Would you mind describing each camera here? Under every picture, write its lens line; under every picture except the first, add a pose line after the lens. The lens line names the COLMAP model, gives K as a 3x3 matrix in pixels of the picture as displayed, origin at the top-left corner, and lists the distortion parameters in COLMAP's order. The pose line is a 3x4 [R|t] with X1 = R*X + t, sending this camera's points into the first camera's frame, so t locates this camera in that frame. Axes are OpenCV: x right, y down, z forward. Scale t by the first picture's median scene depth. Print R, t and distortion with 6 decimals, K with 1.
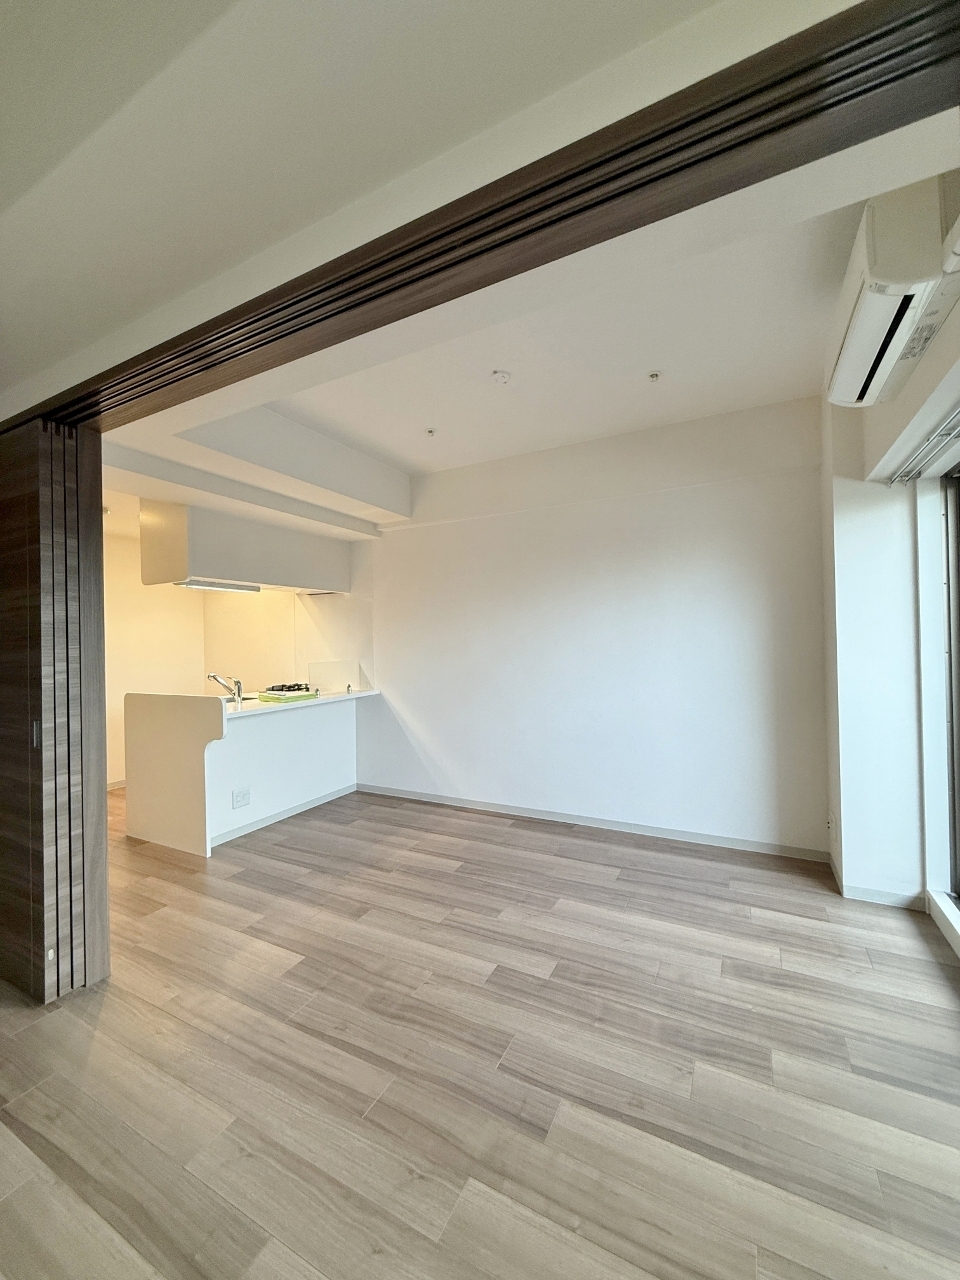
lens RADIAL K [[506.8, 0, 479.1], [0, 506.8, 638.9], [0, 0, 1]] dist [-0.001063, -0.000238]
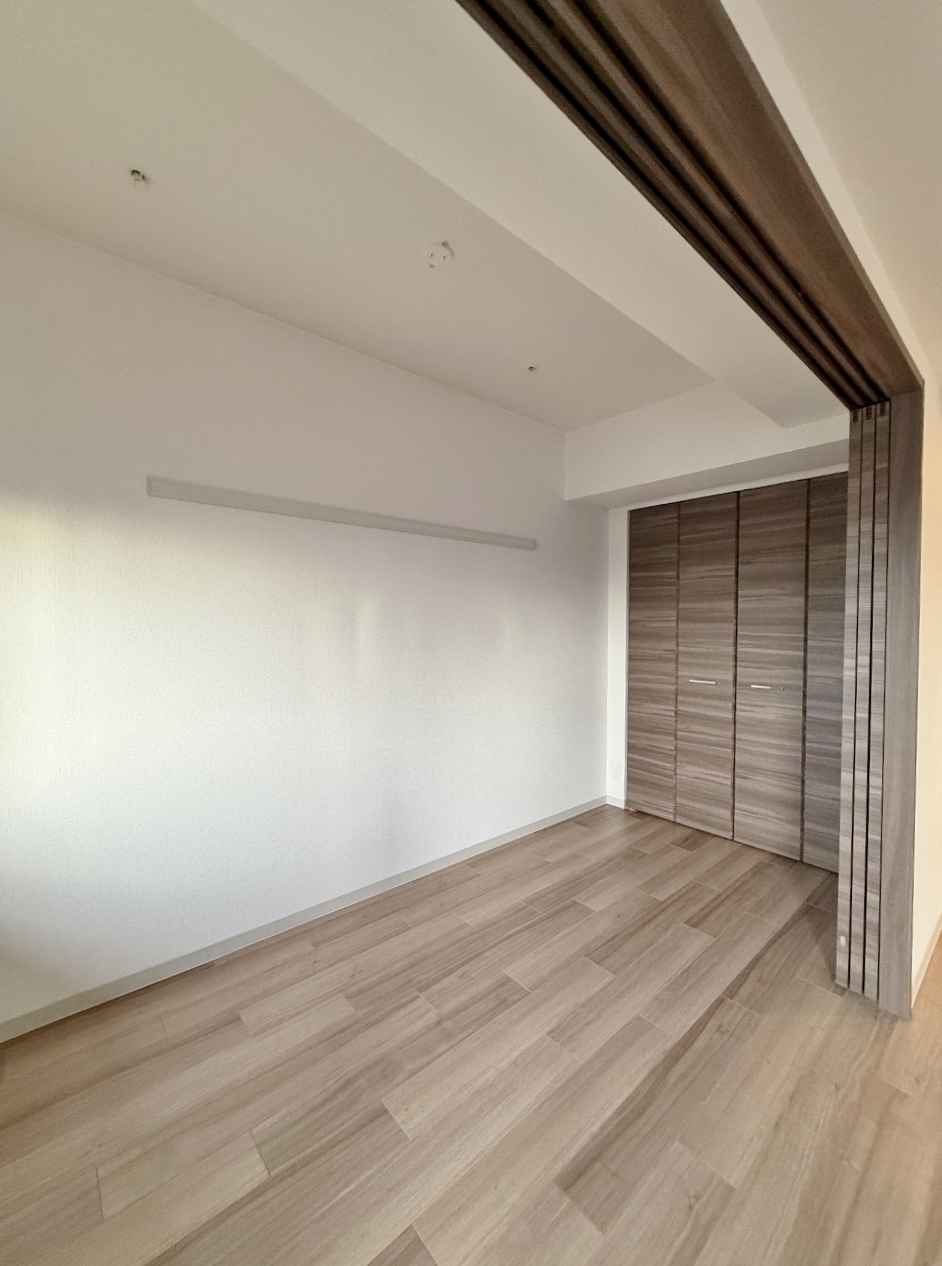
lens RADIAL K [[508.5, 0, 469.3], [0, 508.5, 631.4], [0, 0, 1]] dist [-0.000035, -0.000020]
pose [[-0.365898, 0.036746, -0.929929, 0.344305], [0.007359, 0.999303, 0.036592, -0.040938], [0.930626, 0.006546, -0.365913, 0.640484]]
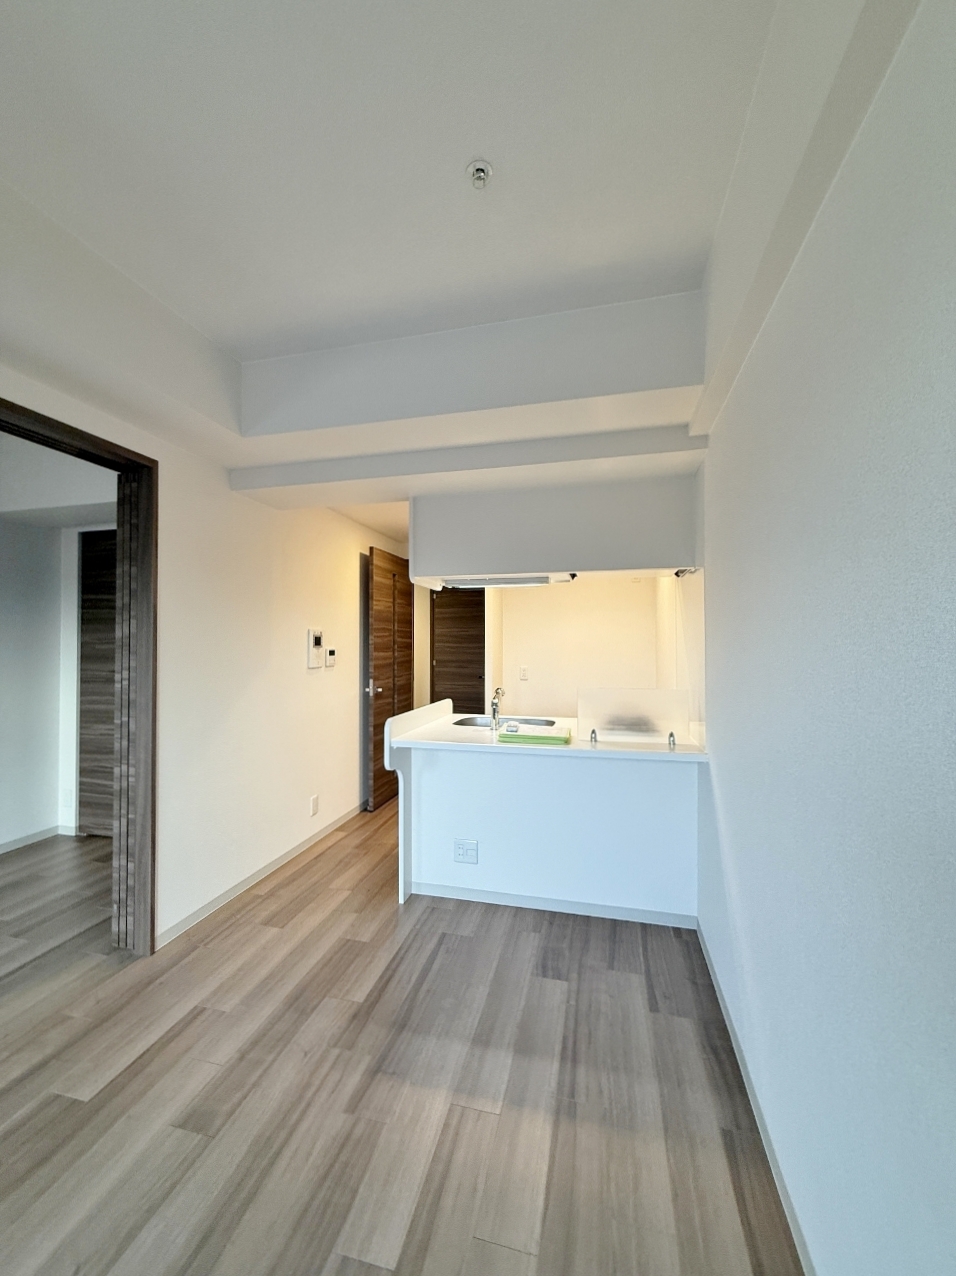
lens RADIAL K [[507.8, 0, 478.0], [0, 507.8, 638.0], [0, 0, 1]] dist [0.001399, -0.000051]
pose [[0.233470, 0.008926, -0.972323, 0.530888], [-0.000921, 0.999959, 0.008958, -0.042748], [0.972364, -0.001196, 0.233468, 1.500631]]
